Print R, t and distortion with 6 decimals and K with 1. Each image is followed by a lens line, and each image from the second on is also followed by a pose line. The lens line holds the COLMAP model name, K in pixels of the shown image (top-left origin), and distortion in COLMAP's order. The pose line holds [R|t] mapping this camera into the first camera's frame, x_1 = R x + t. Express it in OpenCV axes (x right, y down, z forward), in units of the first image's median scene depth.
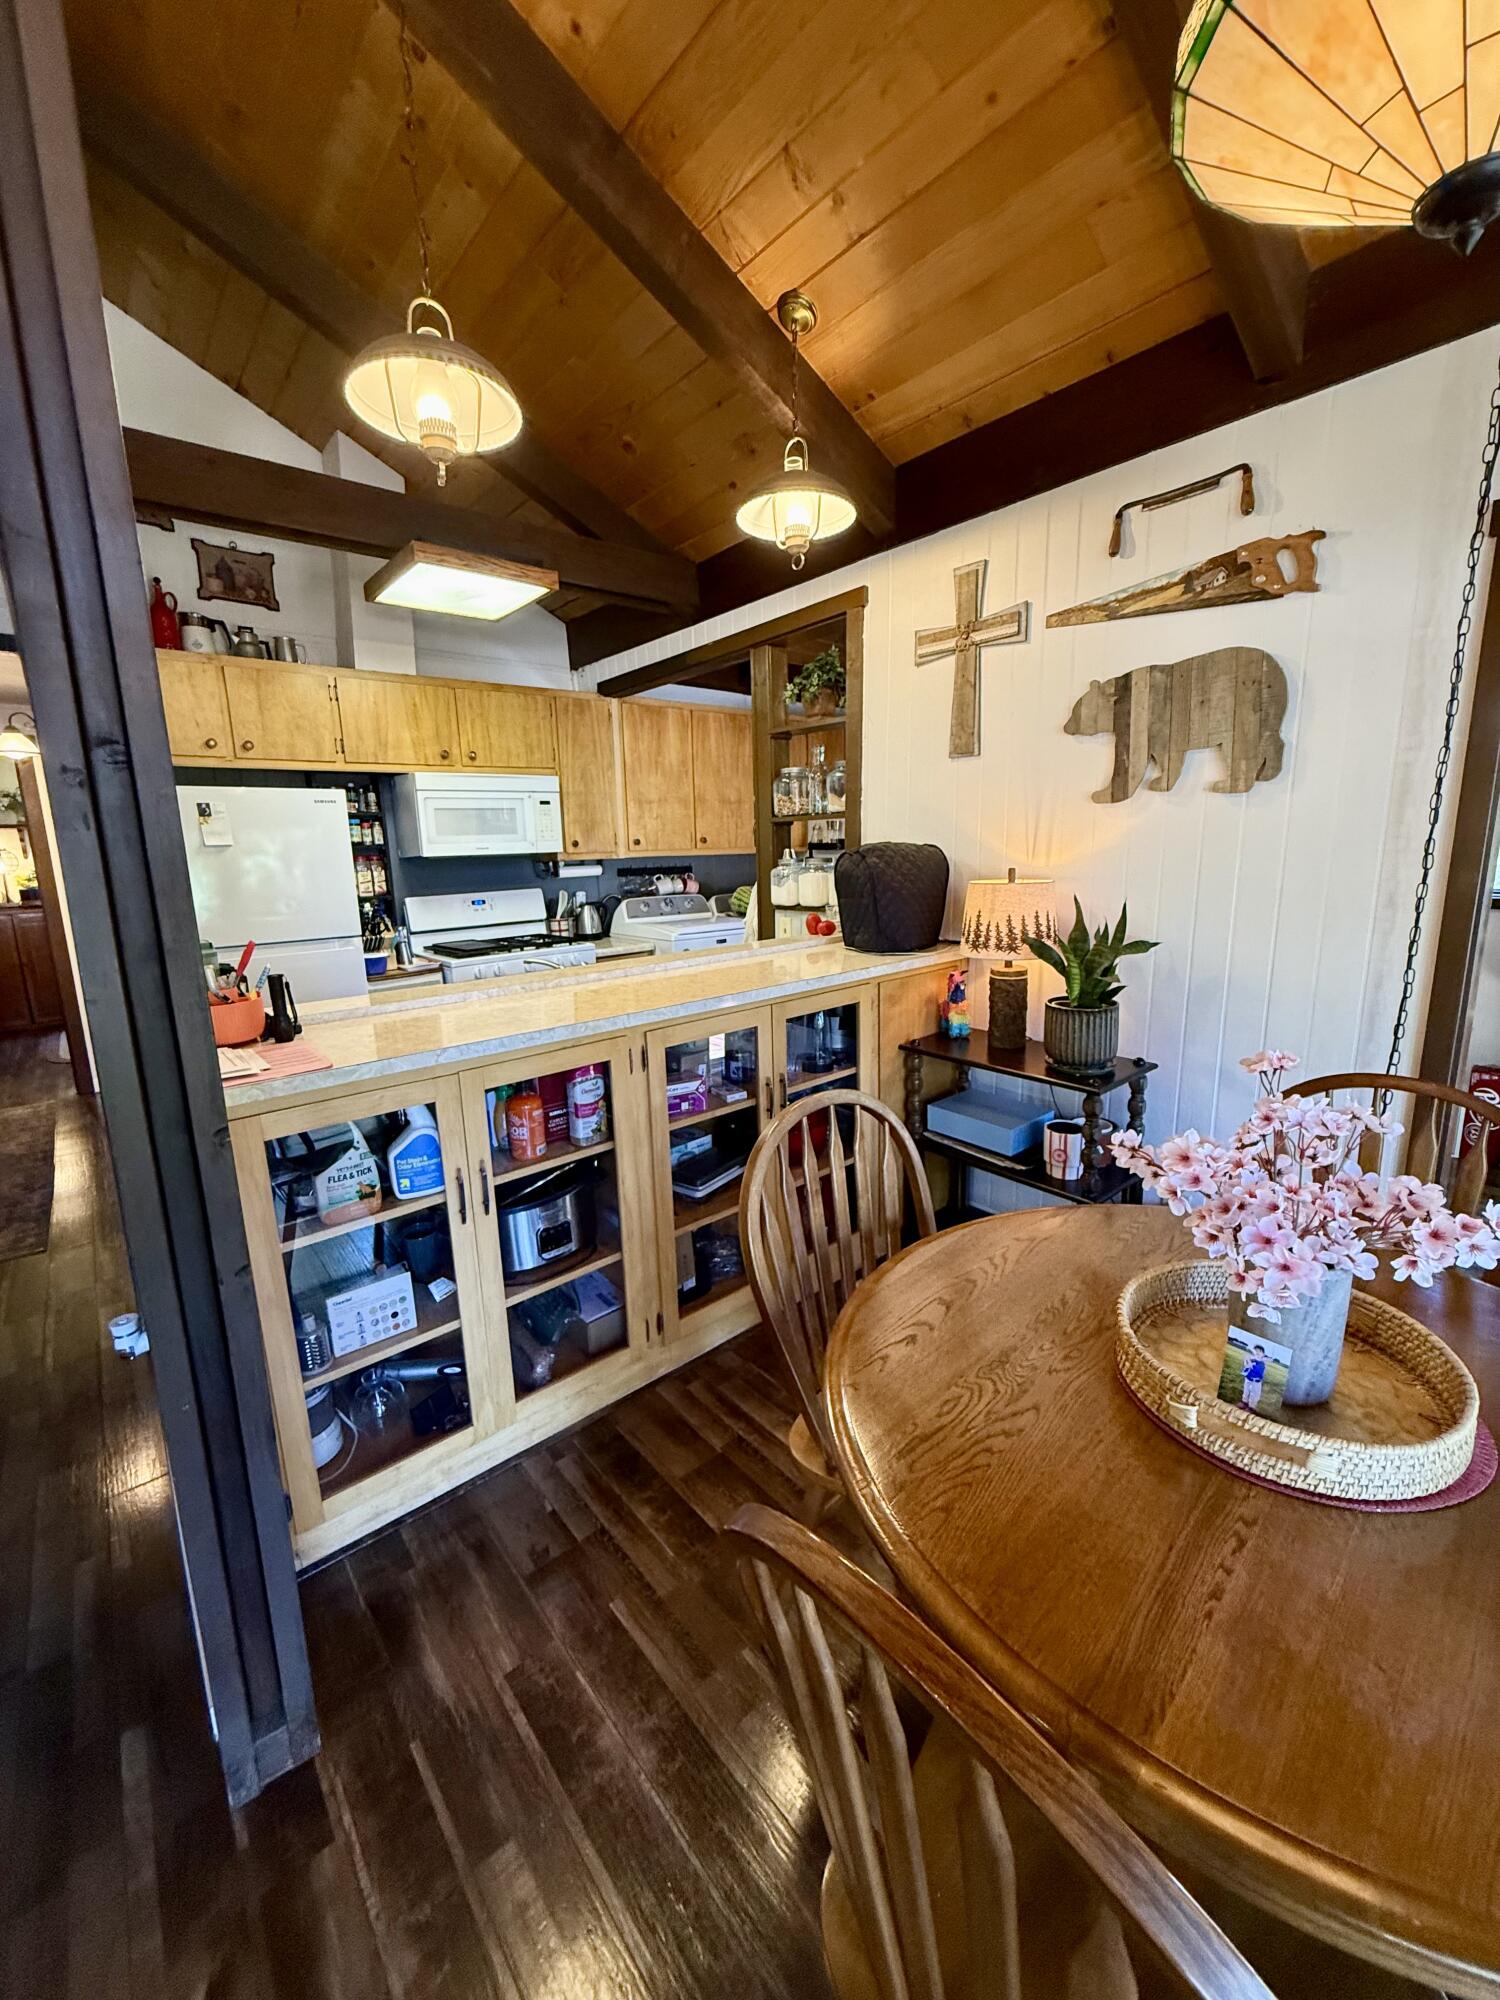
lens RADIAL K [[804.1, 0, 751.4], [0, 804.1, 995.6], [0, 0, 1]] dist [-0.004852, -0.000468]
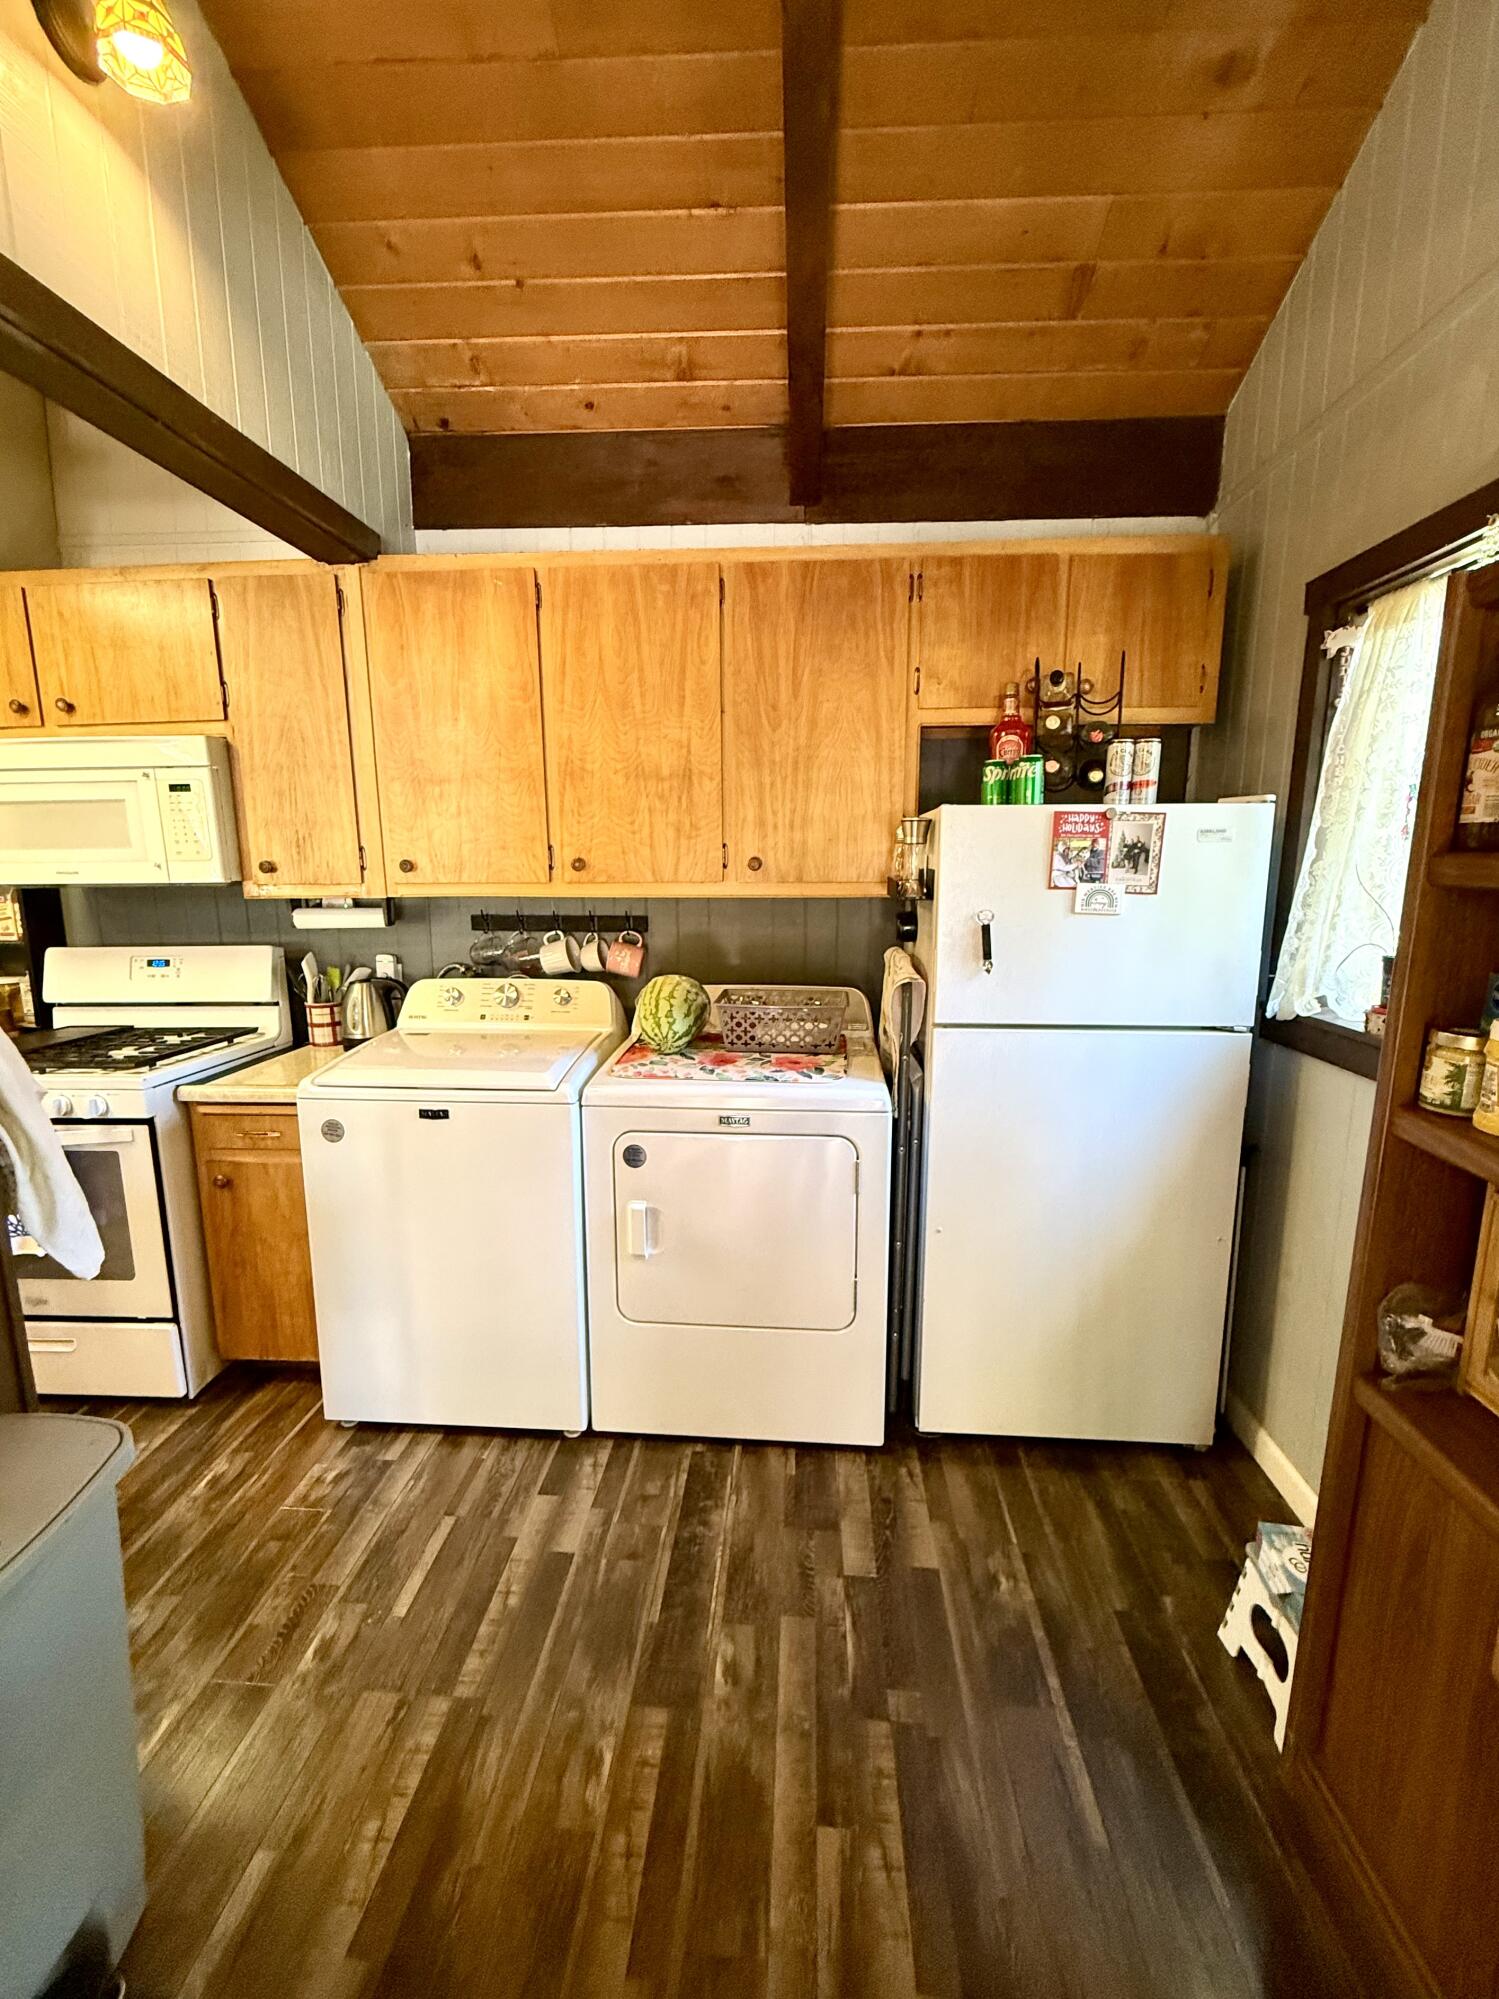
lens RADIAL K [[803.7, 0, 754.3], [0, 803.7, 1000.6], [0, 0, 1]] dist [-0.004852, -0.000468]
pose [[0.721596, 0.137833, -0.678456, 0.343330], [-0.144288, 0.988403, 0.047338, -0.162999], [0.677112, 0.063734, 0.733115, 0.789938]]
